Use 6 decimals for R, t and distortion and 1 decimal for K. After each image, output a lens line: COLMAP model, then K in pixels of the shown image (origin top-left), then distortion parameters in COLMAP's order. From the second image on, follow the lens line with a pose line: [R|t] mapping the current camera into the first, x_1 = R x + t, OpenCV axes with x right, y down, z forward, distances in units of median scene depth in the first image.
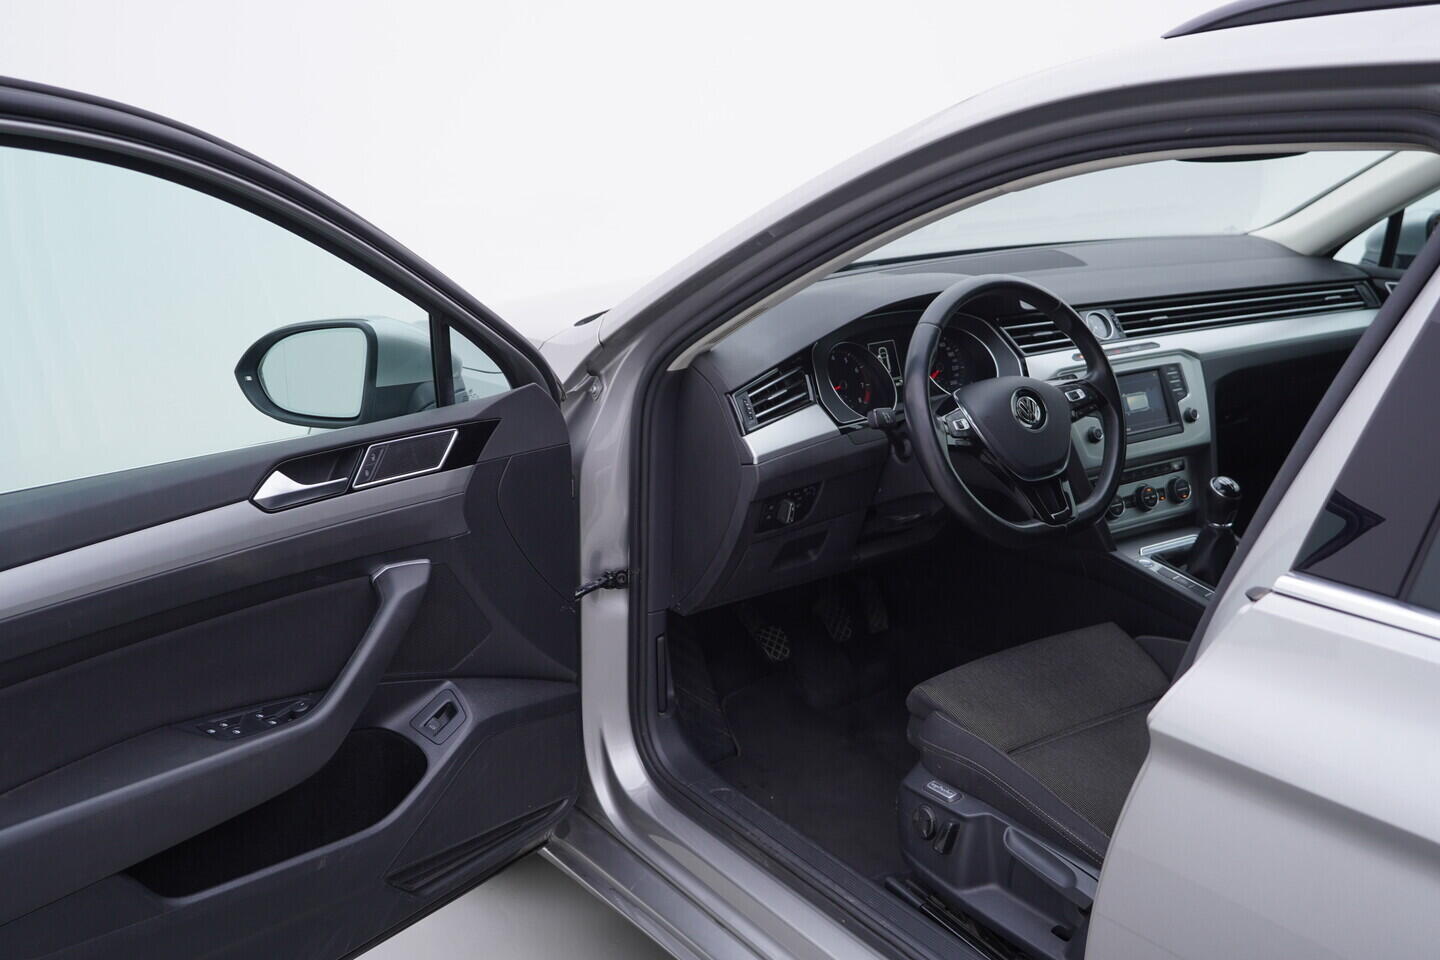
lens RADIAL K [[1491.0, 0, 720.8], [0, 1491.0, 477.9], [0, 0, 1]] dist [-0.003478, 0.017088]
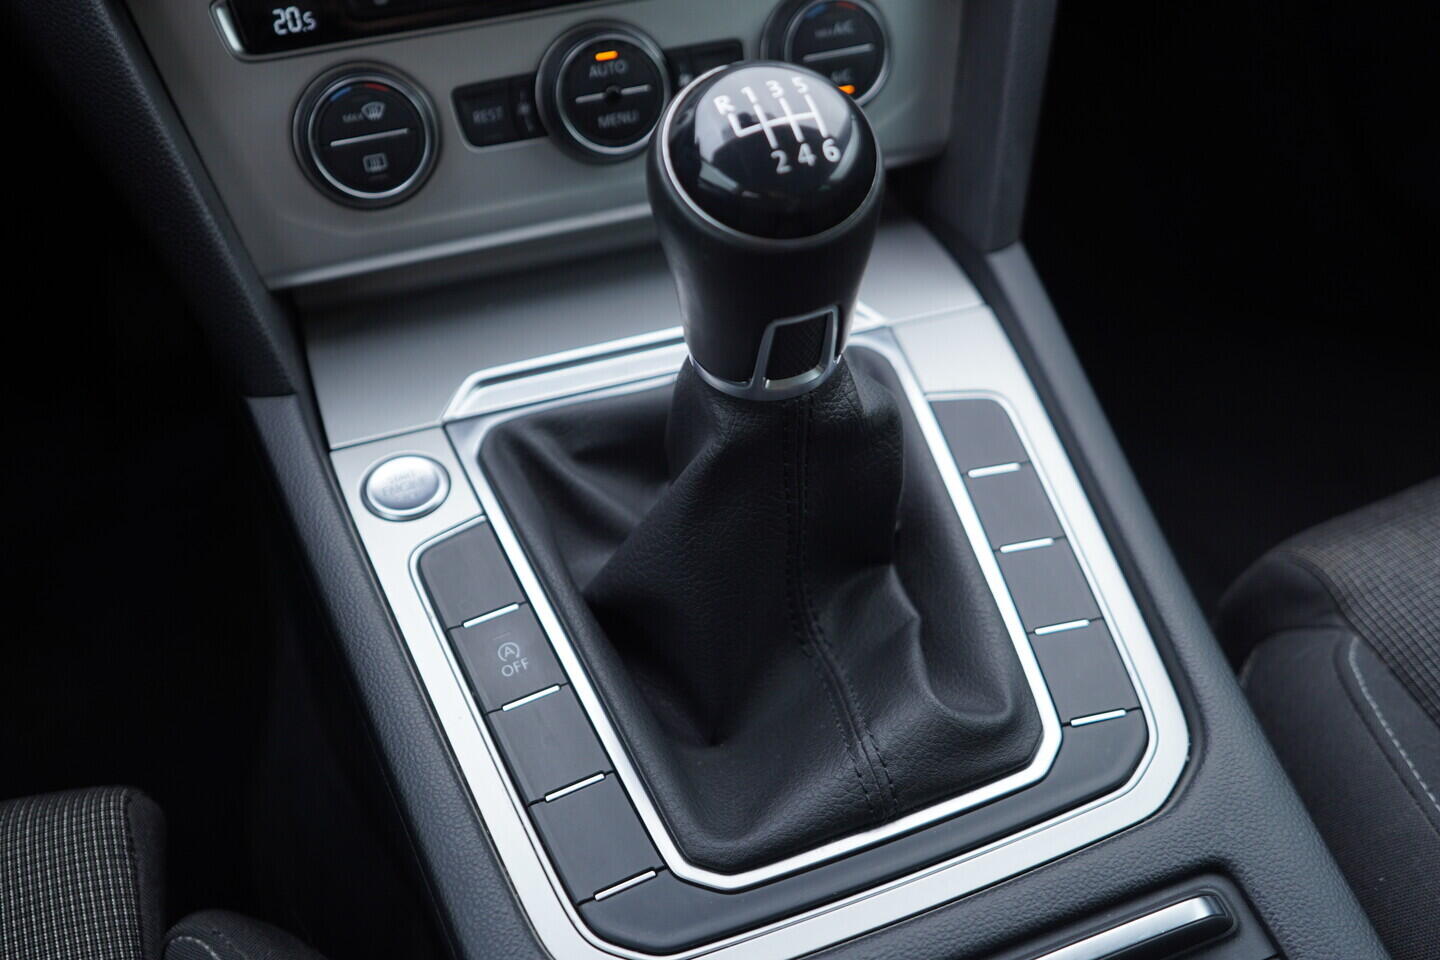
lens RADIAL K [[1491.0, 0, 720.8], [0, 1491.0, 477.9], [0, 0, 1]] dist [-0.003478, 0.017088]
pose [[0.971667, 0.138010, -0.191878, 0.403210], [-0.047299, 0.908939, 0.414239, -0.026785], [0.231574, -0.393426, 0.889713, 0.943679]]
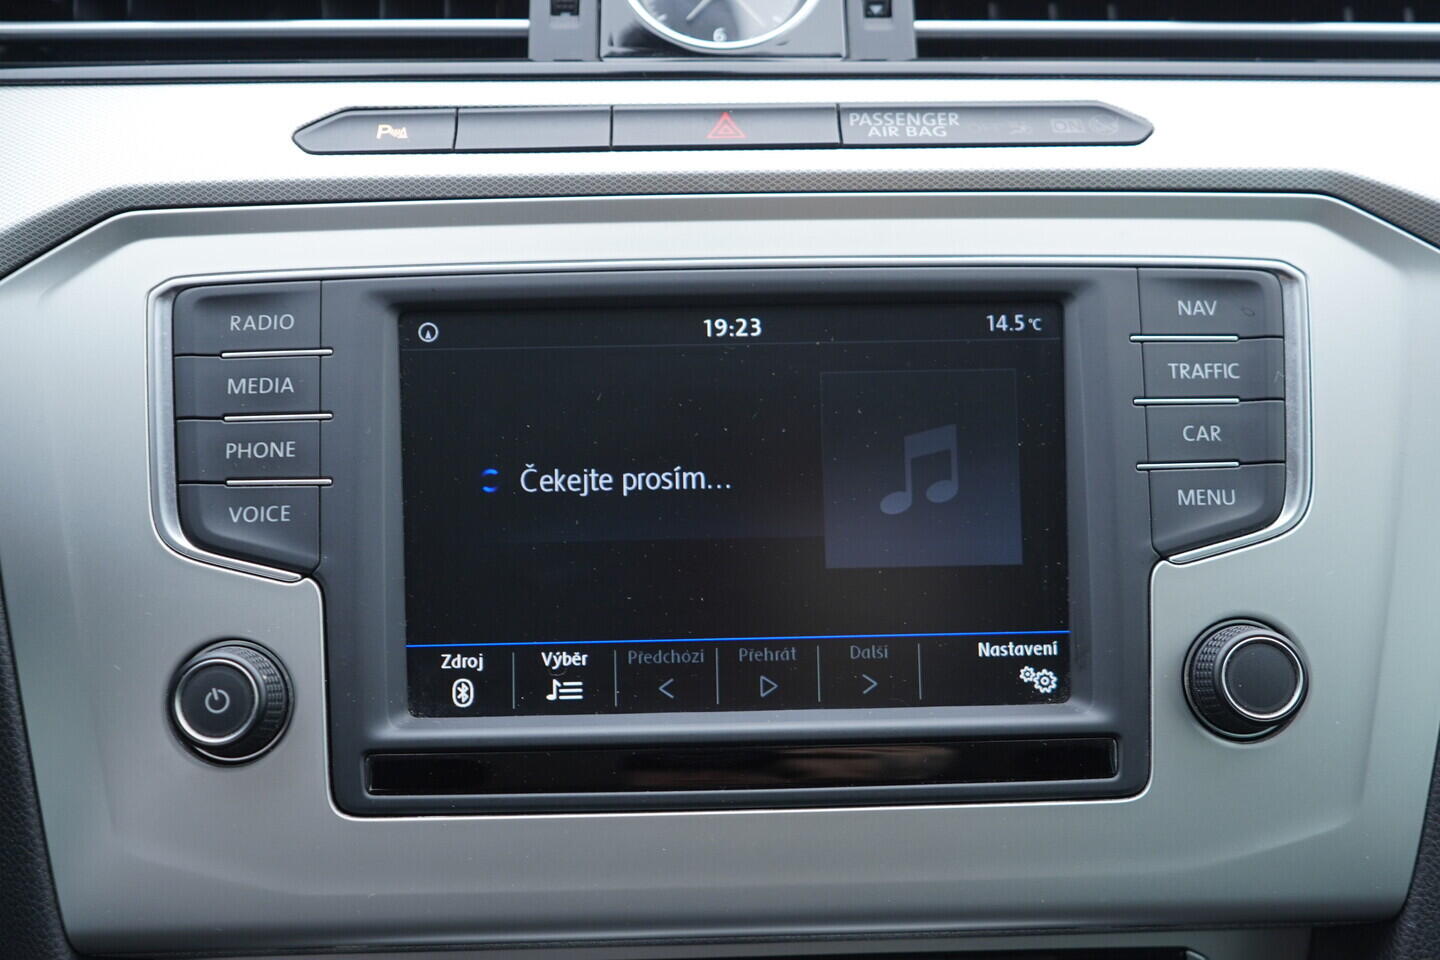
lens RADIAL K [[1475.8, 0, 720.0], [0, 1475.8, 480.0], [0, 0, 1]] dist [-0.008594, 0.035012]
pose [[0.863165, 0.183204, -0.470513, 0.395124], [-0.146770, 0.982653, 0.113364, -0.079422], [0.483120, -0.028795, 0.875081, 1.024865]]
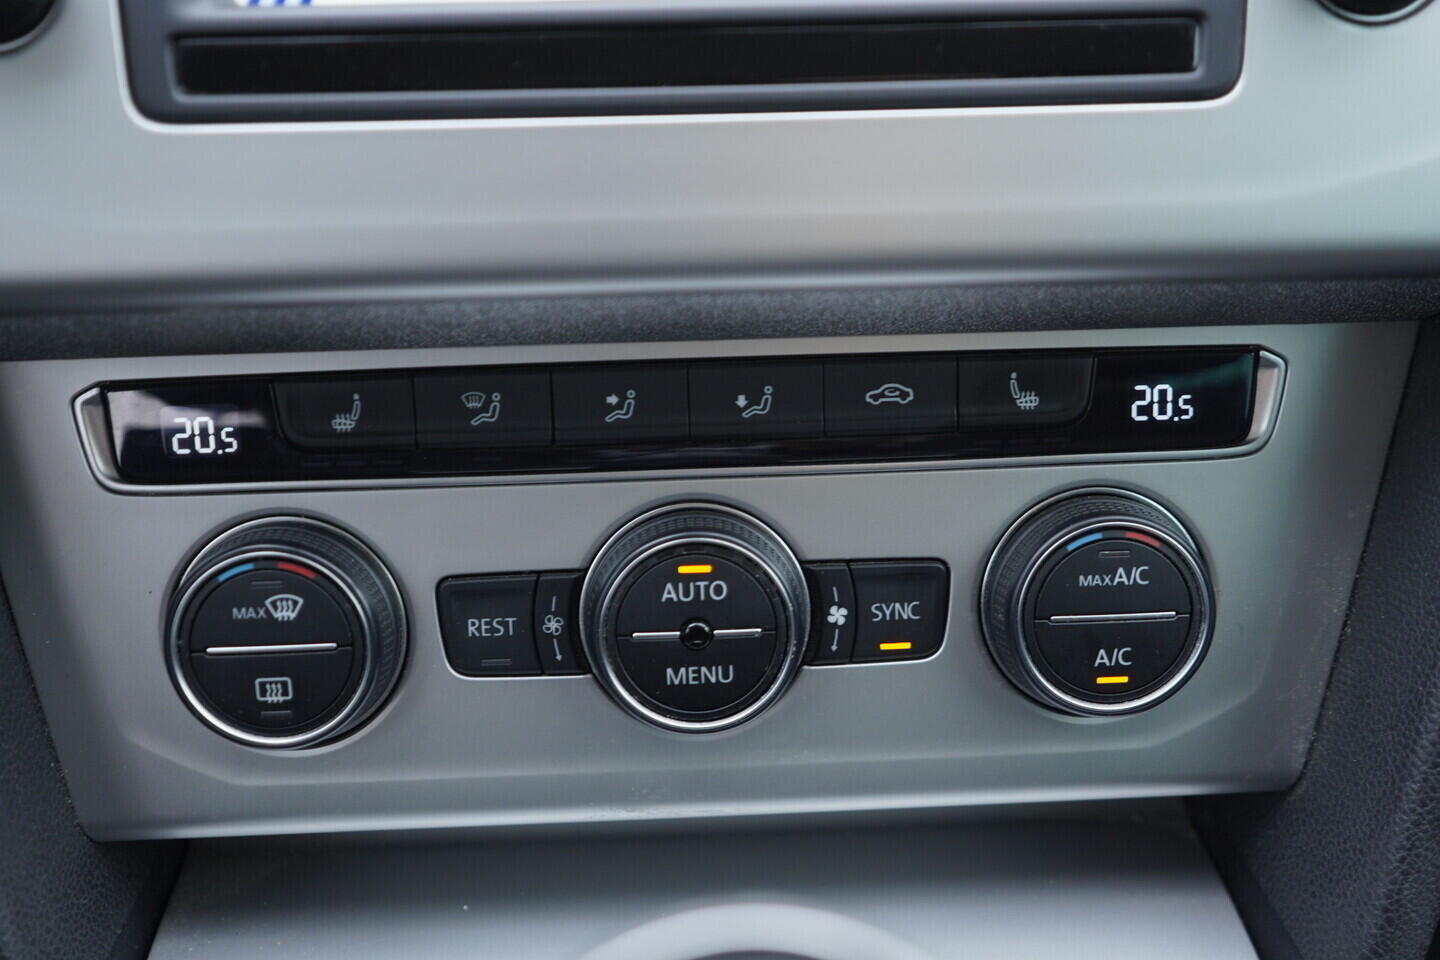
lens RADIAL K [[1475.8, 0, 720.0], [0, 1475.8, 480.0], [0, 0, 1]] dist [-0.008594, 0.035012]
pose [[0.870907, 0.260437, -0.416765, 0.387690], [-0.140970, 0.944786, 0.295814, -0.036246], [0.470795, -0.198875, 0.859535, 1.057355]]
